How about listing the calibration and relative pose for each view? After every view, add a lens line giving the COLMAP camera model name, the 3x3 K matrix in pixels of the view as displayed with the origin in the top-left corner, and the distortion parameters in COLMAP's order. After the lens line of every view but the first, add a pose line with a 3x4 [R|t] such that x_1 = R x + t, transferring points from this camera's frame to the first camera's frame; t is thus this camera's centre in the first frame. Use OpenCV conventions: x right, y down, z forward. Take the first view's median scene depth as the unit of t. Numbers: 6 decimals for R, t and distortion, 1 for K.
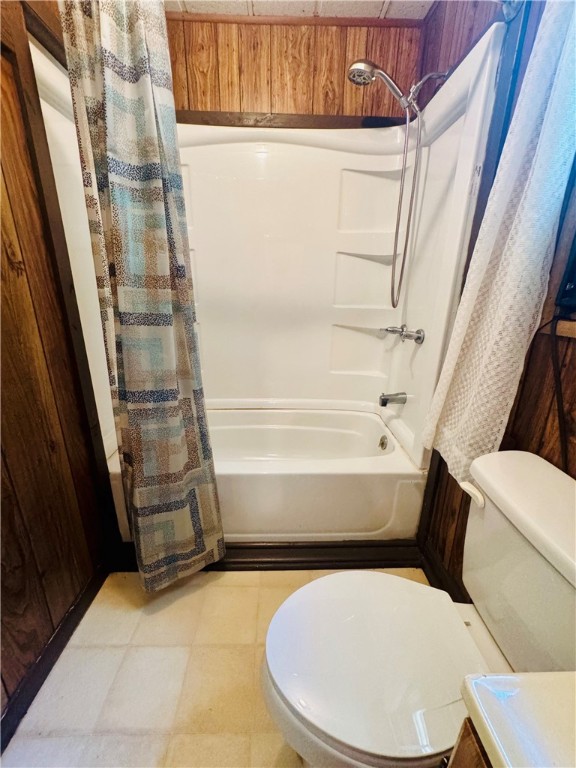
lens RADIAL K [[309.7, 0, 271.2], [0, 309.7, 384.5], [0, 0, 1]] dist [-0.005971, 0.000714]
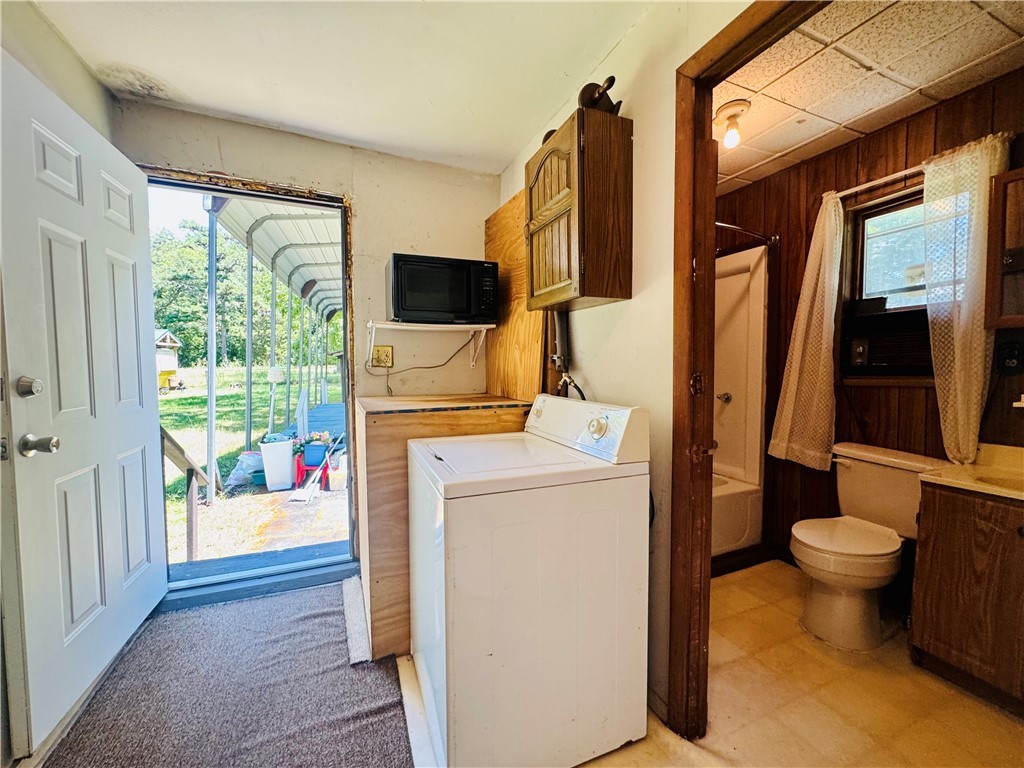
lens RADIAL K [[412.9, 0, 509.1], [0, 412.9, 382.7], [0, 0, 1]] dist [-0.005971, 0.000714]
pose [[0.927748, -0.035783, 0.371489, -1.261813], [0.129590, 0.964346, -0.230744, 0.100862], [-0.349987, 0.262213, 0.899307, -0.437391]]
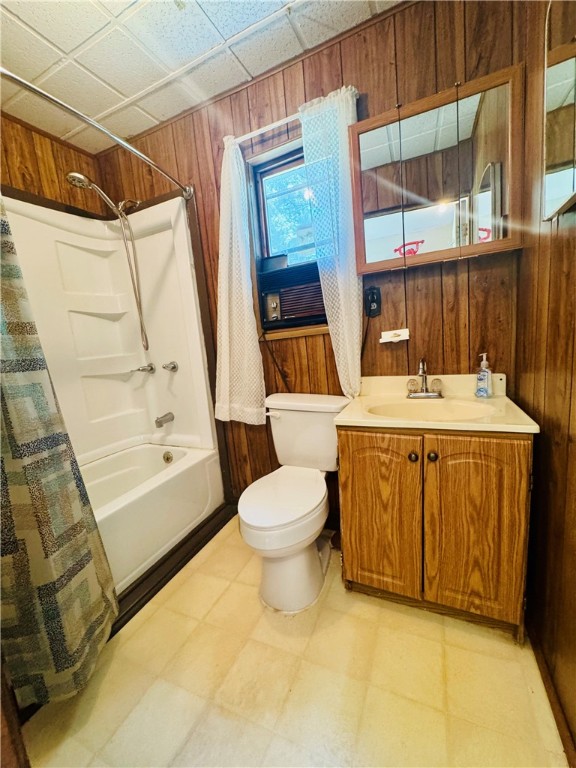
lens RADIAL K [[309.7, 0, 288.5], [0, 309.7, 379.9], [0, 0, 1]] dist [-0.005971, 0.000714]
pose [[0.432208, -0.181307, 0.883359, -0.574887], [0.362418, 0.931911, 0.013949, 0.074909], [-0.825742, 0.314116, 0.468489, -0.072758]]
